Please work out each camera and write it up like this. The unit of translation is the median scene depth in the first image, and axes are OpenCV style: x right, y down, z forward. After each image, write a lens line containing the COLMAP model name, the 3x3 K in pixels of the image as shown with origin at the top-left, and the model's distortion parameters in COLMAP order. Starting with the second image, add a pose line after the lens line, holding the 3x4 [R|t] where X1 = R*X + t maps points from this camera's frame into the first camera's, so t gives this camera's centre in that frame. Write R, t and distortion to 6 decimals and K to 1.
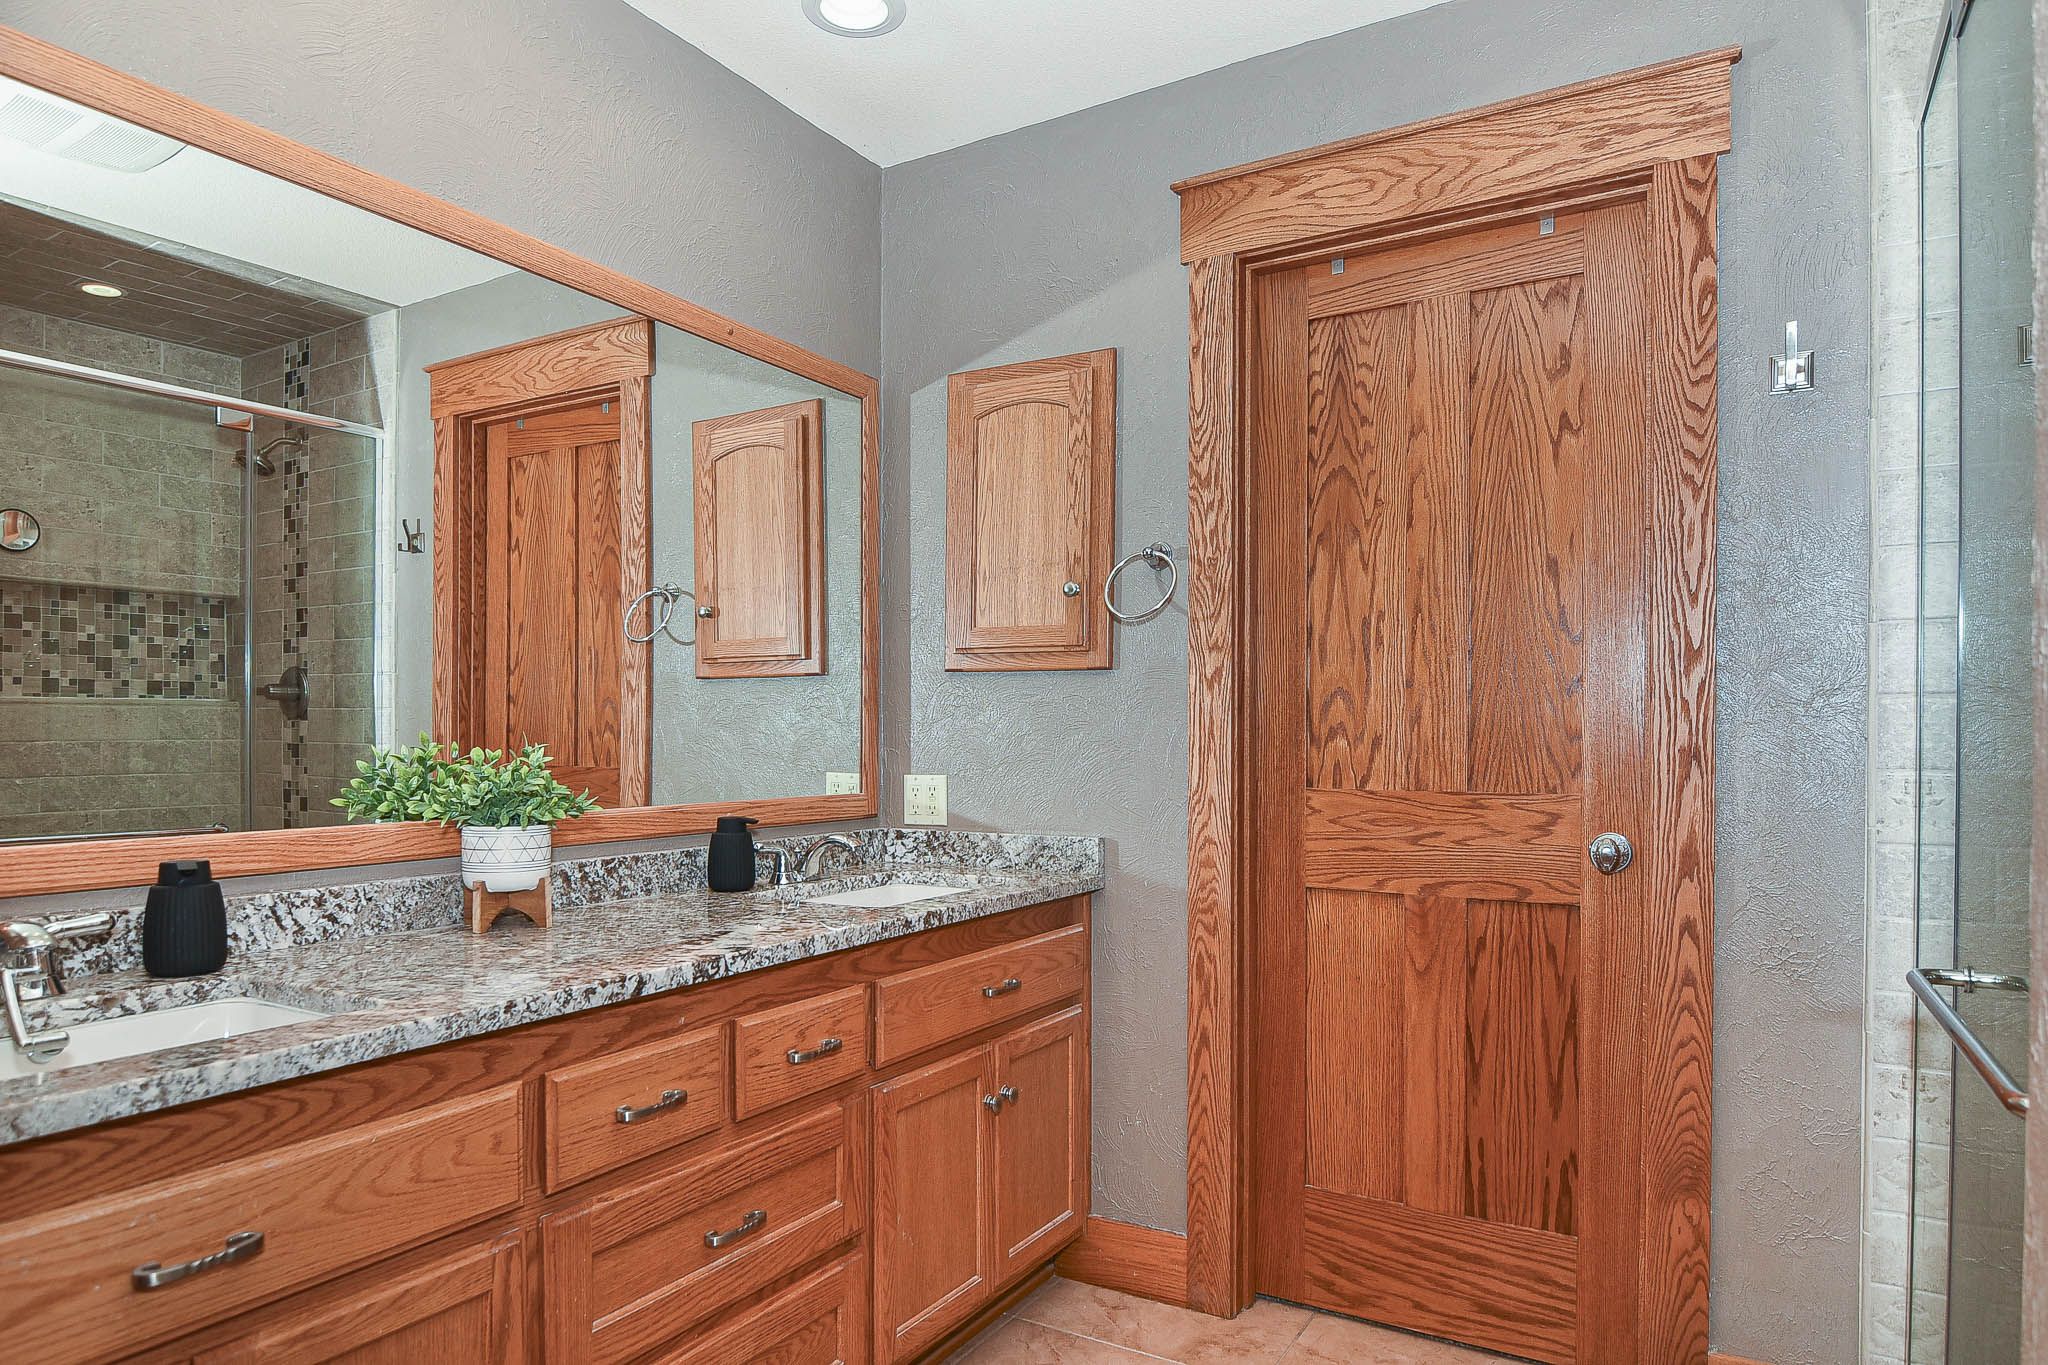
lens RADIAL K [[1192.3, 0, 1027.5], [0, 1192.3, 726.6], [0, 0, 1]] dist [-0.083225, -0.000137]
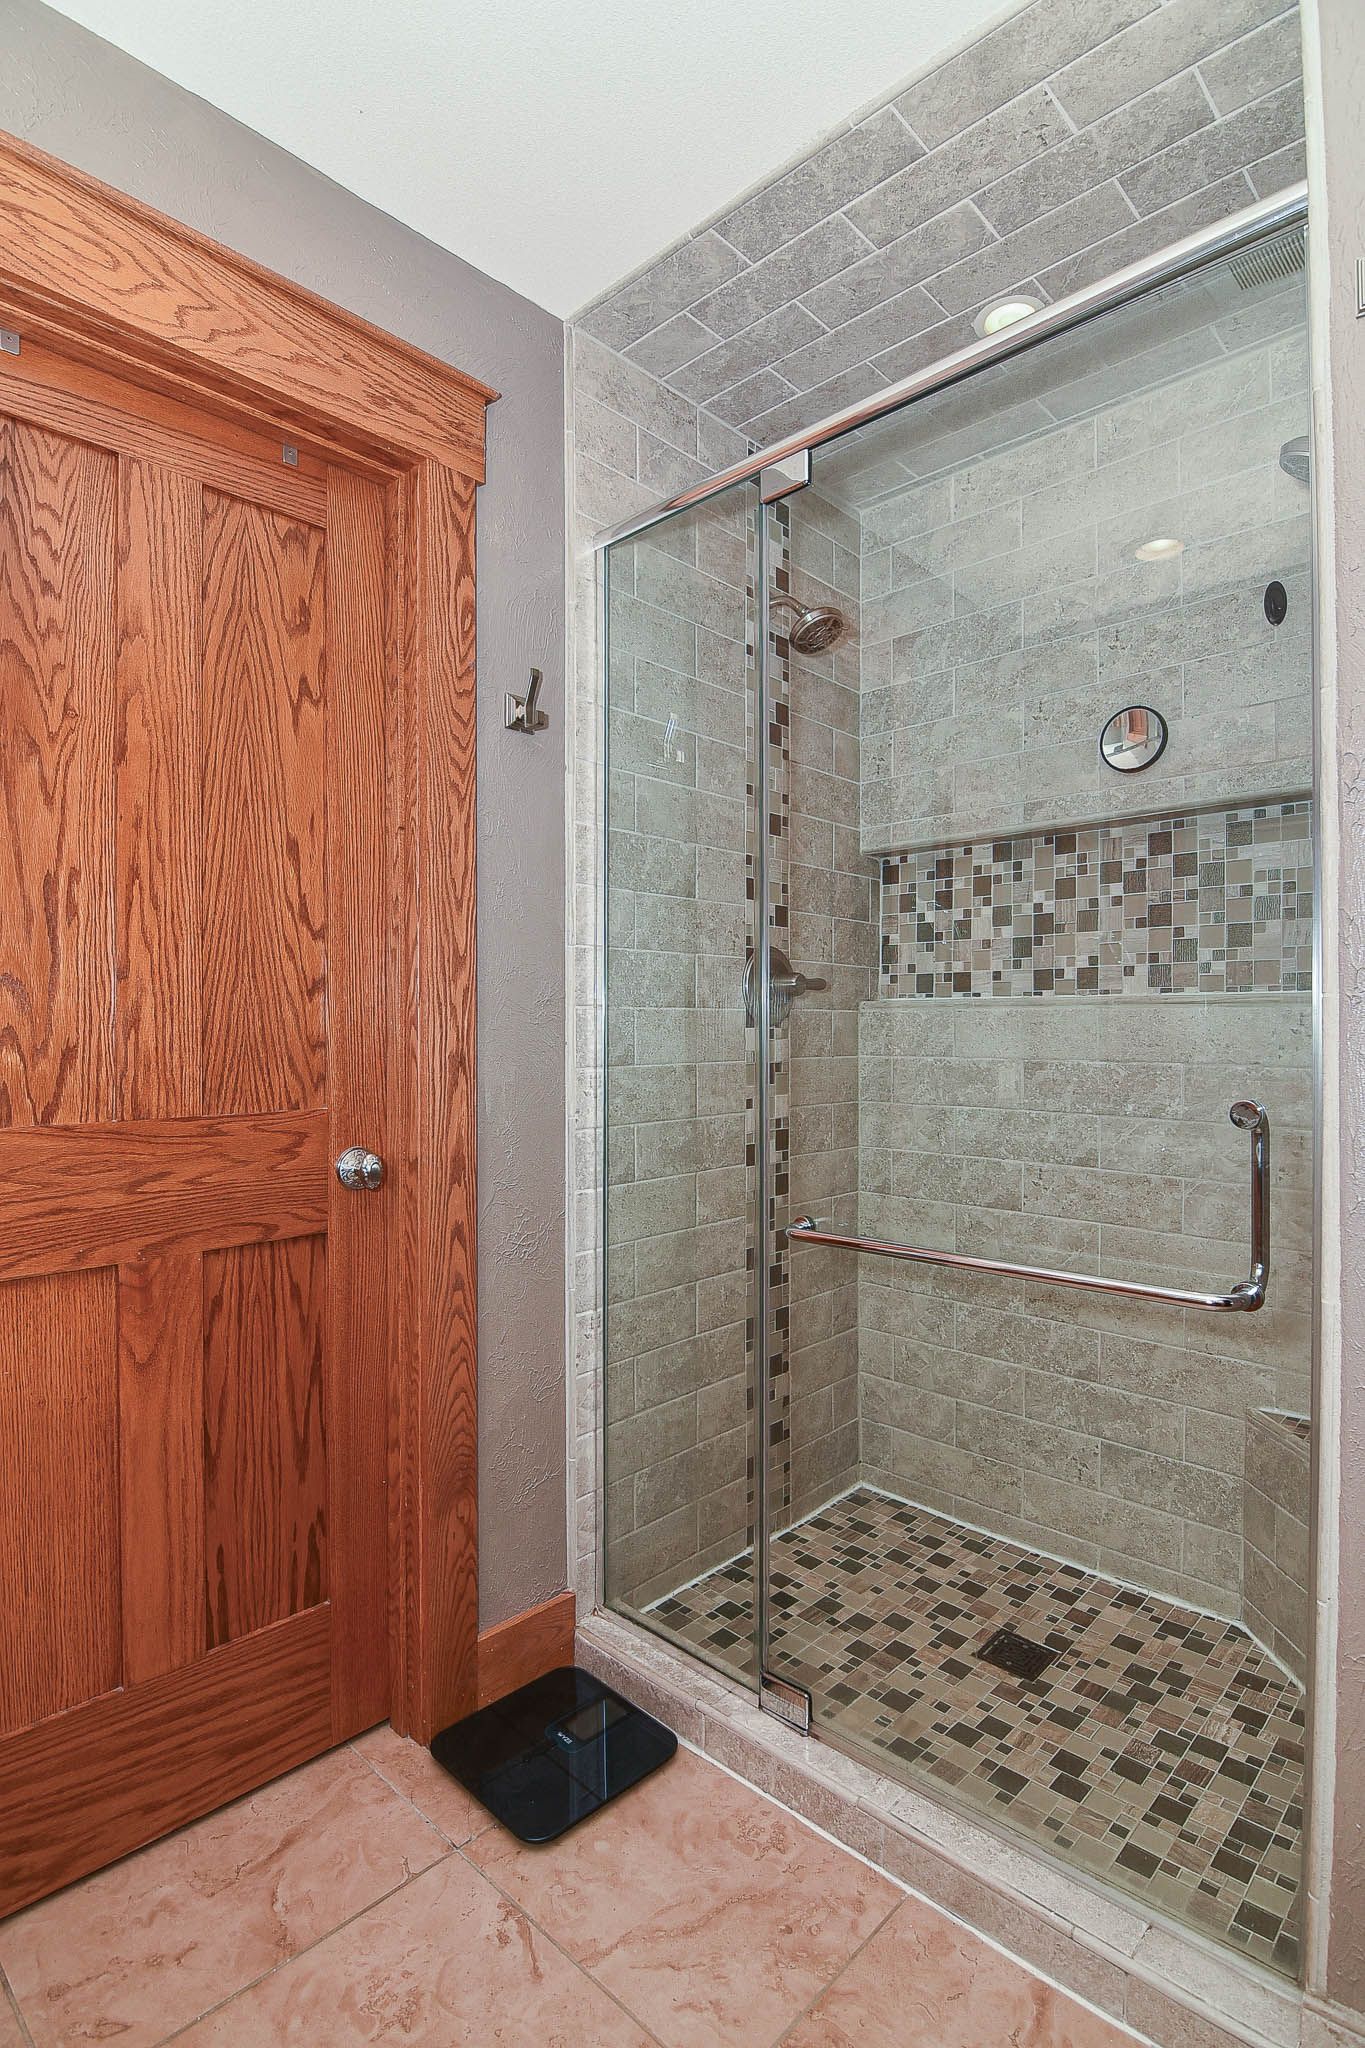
lens RADIAL K [[984.1, 0, 682.5], [0, 984.1, 1024.0], [0, 0, 1]] dist [-0.034196, -0.001111]
pose [[0.209871, 0.003141, 0.977724, -0.196924], [-0.003669, 0.999990, -0.002425, -0.005609], [-0.977722, -0.003079, 0.209881, 0.554687]]
